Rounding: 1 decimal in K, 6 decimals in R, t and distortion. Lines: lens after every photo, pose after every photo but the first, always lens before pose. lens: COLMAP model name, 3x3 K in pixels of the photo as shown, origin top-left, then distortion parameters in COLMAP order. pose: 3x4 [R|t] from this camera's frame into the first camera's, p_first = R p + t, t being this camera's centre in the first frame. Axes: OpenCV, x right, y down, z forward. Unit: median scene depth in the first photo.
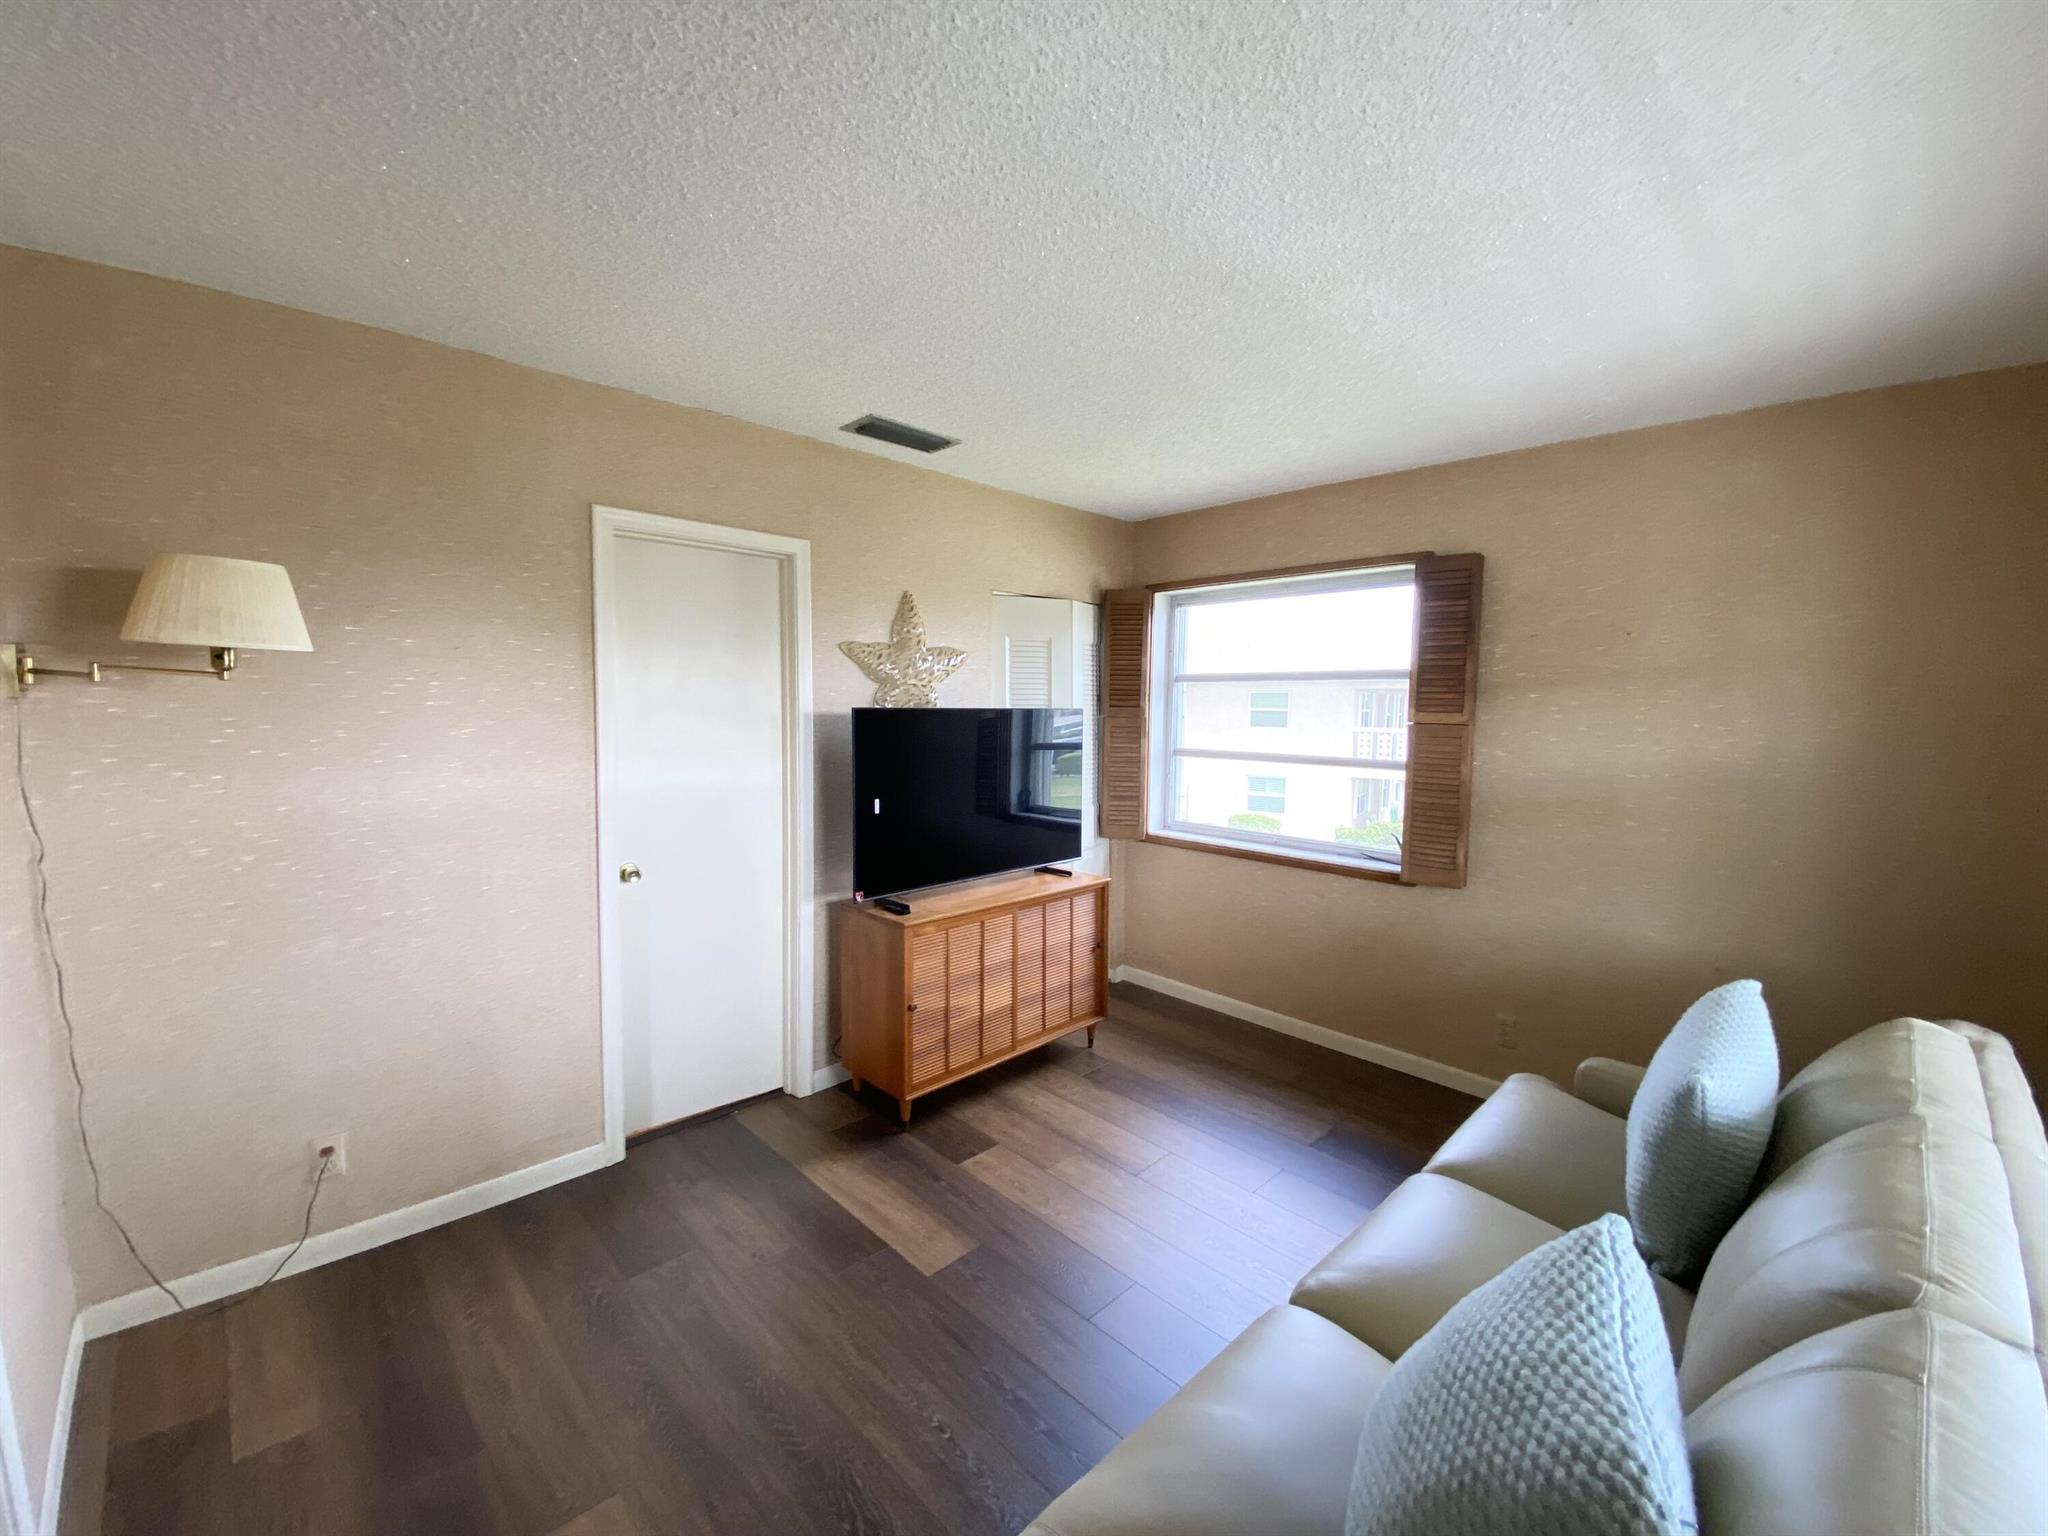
lens RADIAL K [[837.7, 0, 1020.7], [0, 837.7, 768.9], [0, 0, 1]] dist [0.028636, -0.022844]
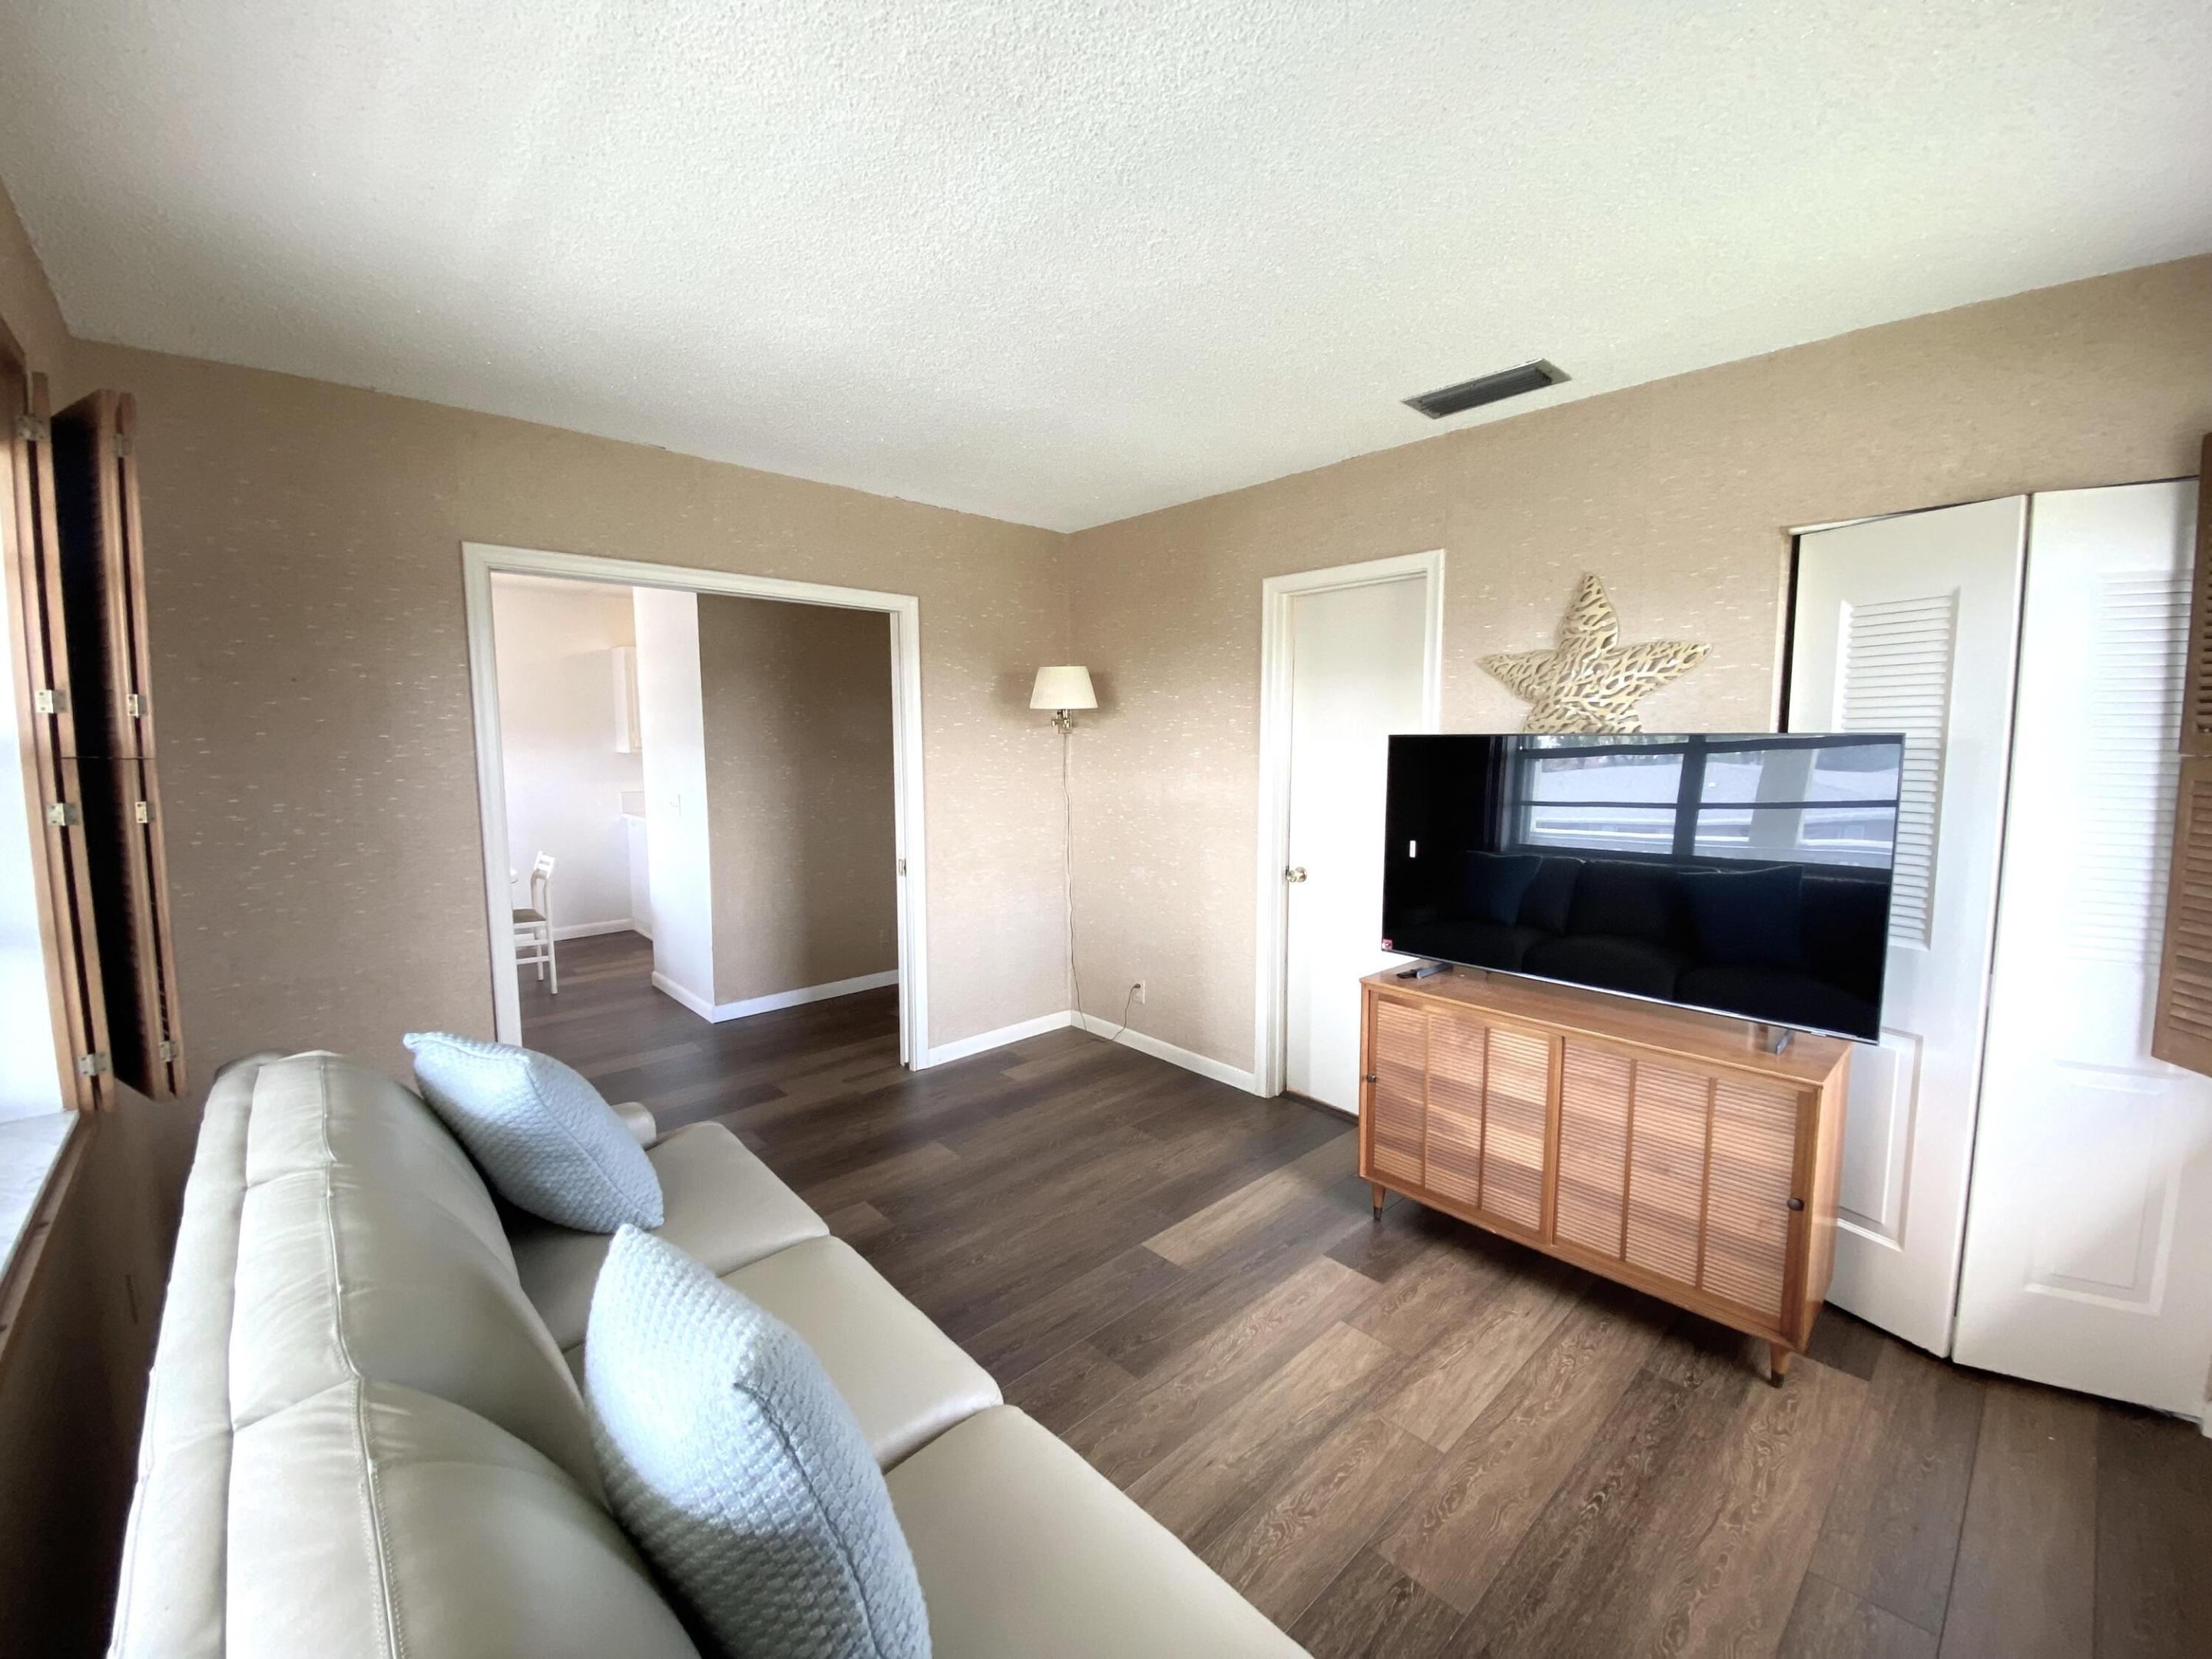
lens RADIAL K [[904.8, 0, 1102.4], [0, 904.8, 830.4], [0, 0, 1]] dist [0.028636, -0.022844]
pose [[-0.043670, 0.097198, -0.994307, 0.771273], [-0.072690, 0.992309, 0.100195, -0.045684], [0.996398, 0.076651, -0.036268, 0.707352]]
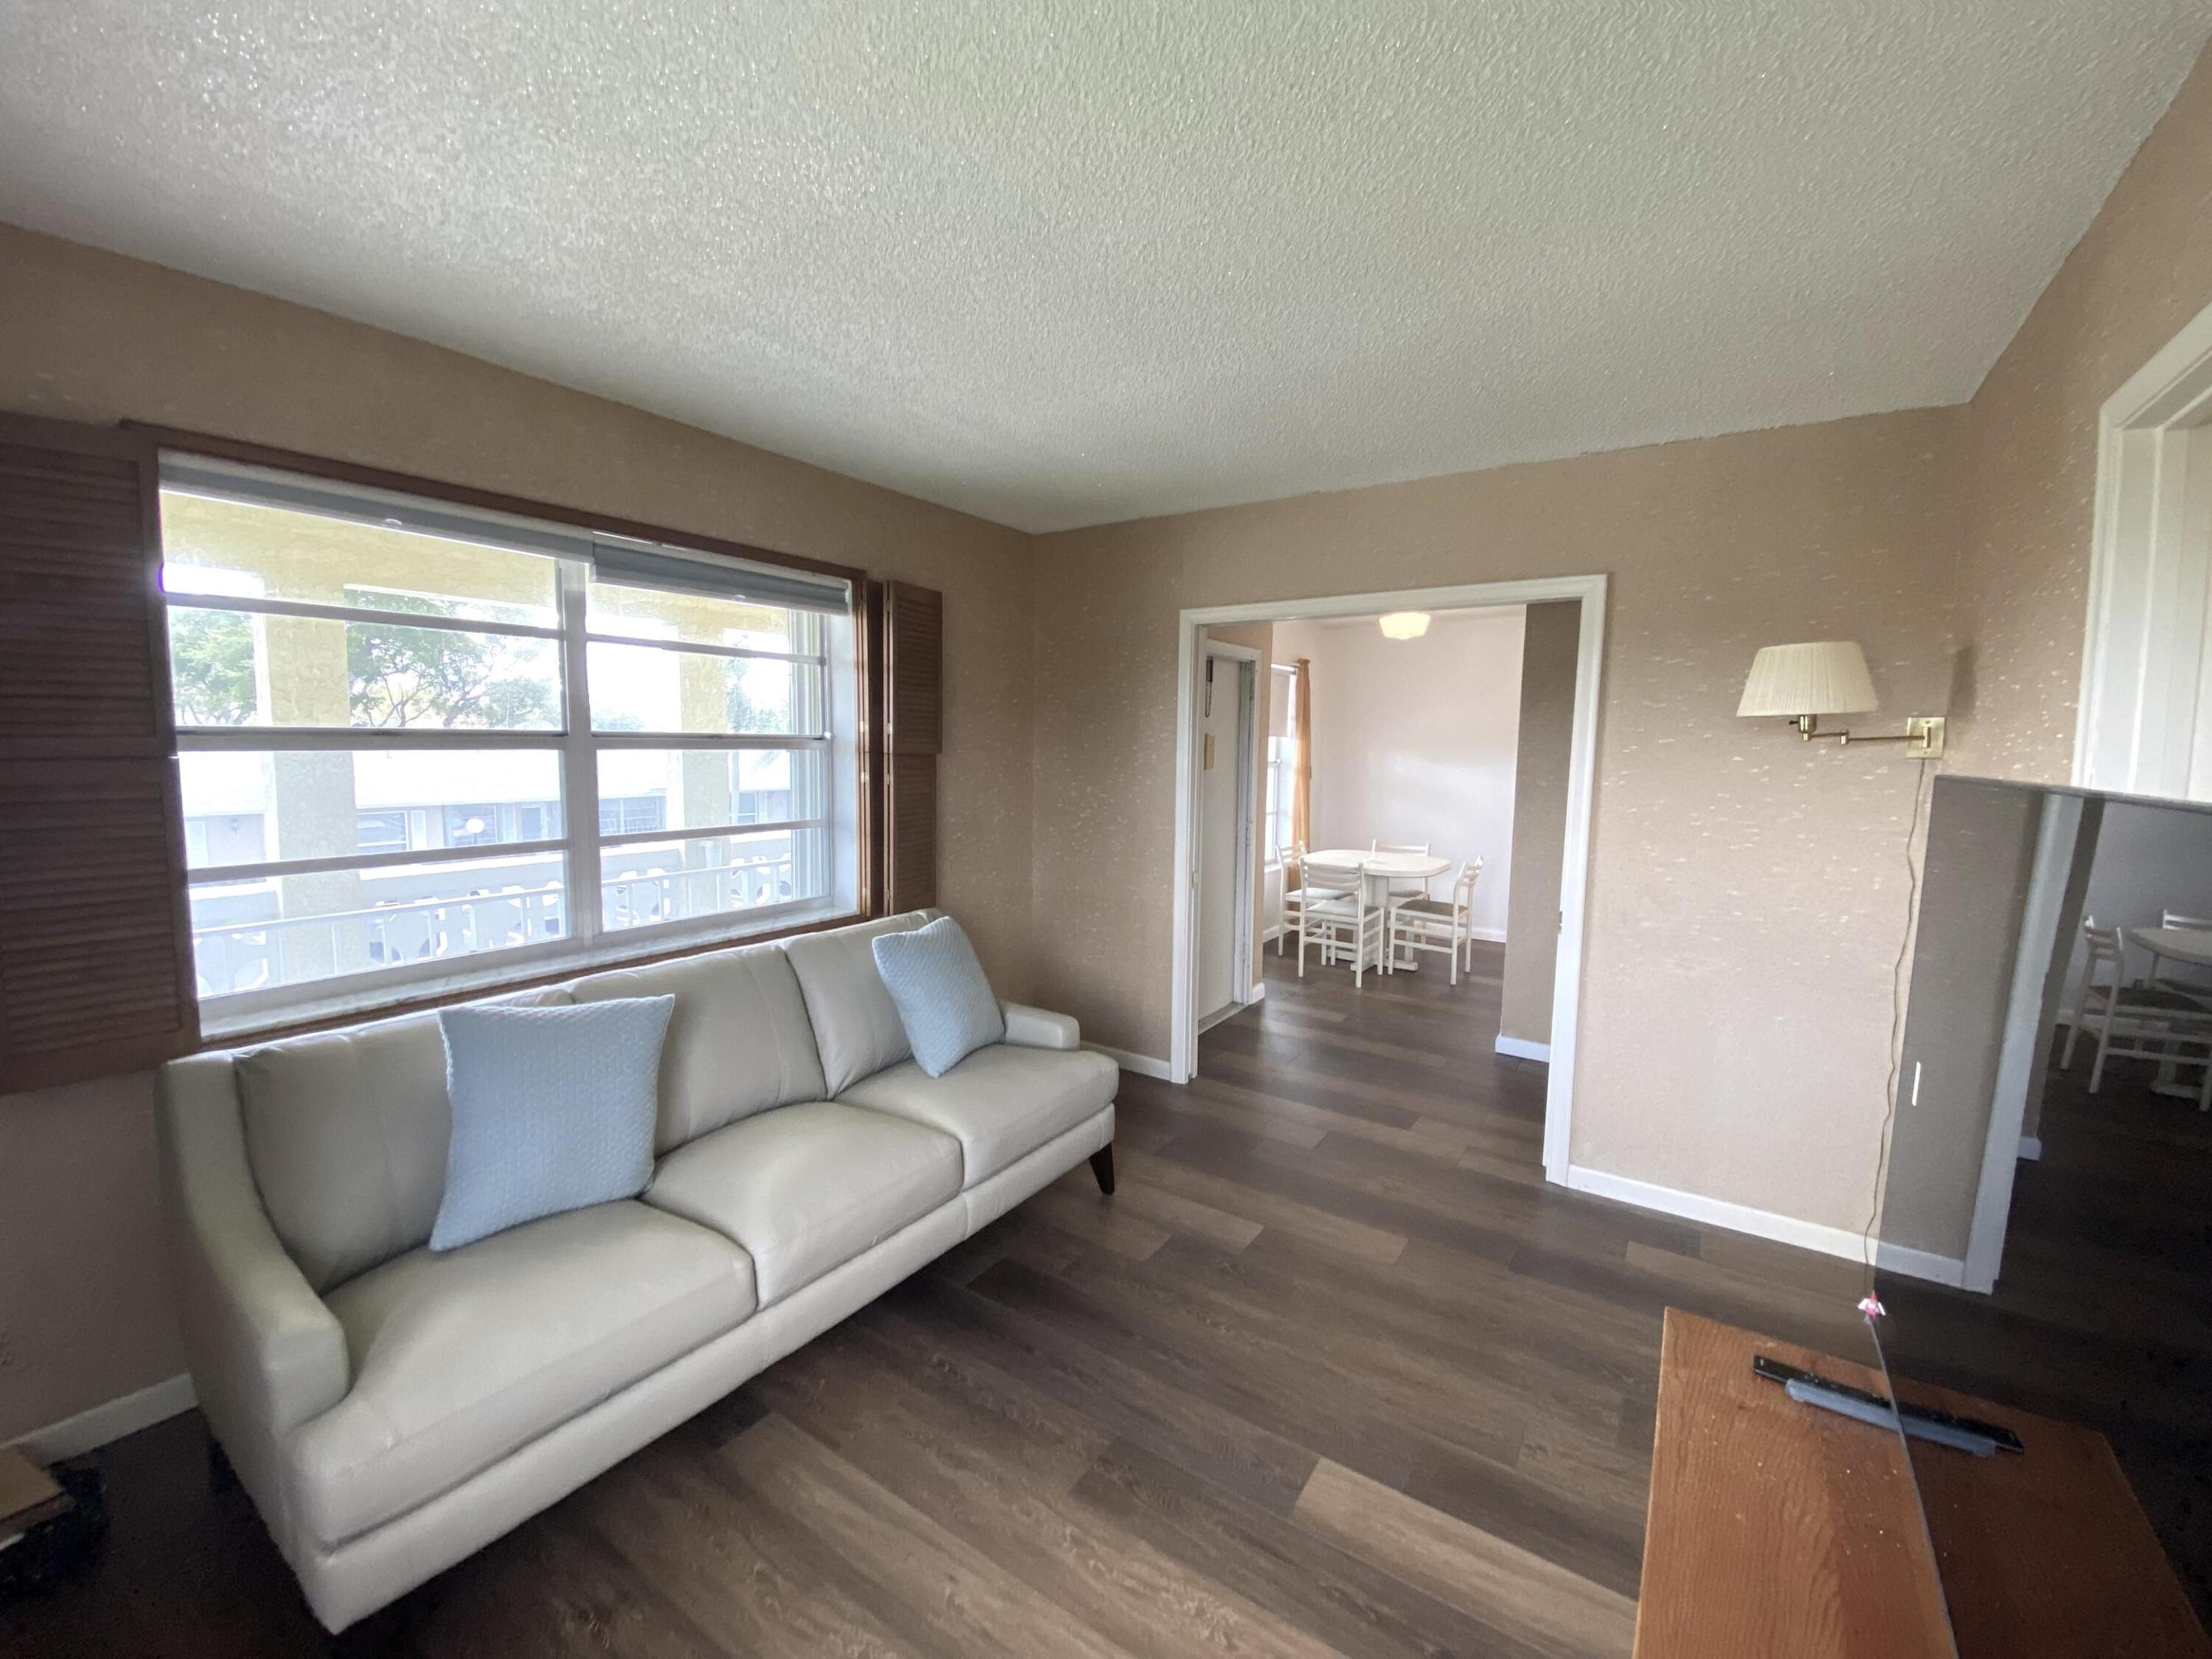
lens RADIAL K [[904.8, 0, 1102.4], [0, 904.8, 830.4], [0, 0, 1]] dist [0.028636, -0.022844]
pose [[-0.984177, -0.010569, -0.176871, 0.190755], [-0.039881, 0.985819, 0.163002, -0.091287], [0.172640, 0.167476, -0.970643, 1.270885]]
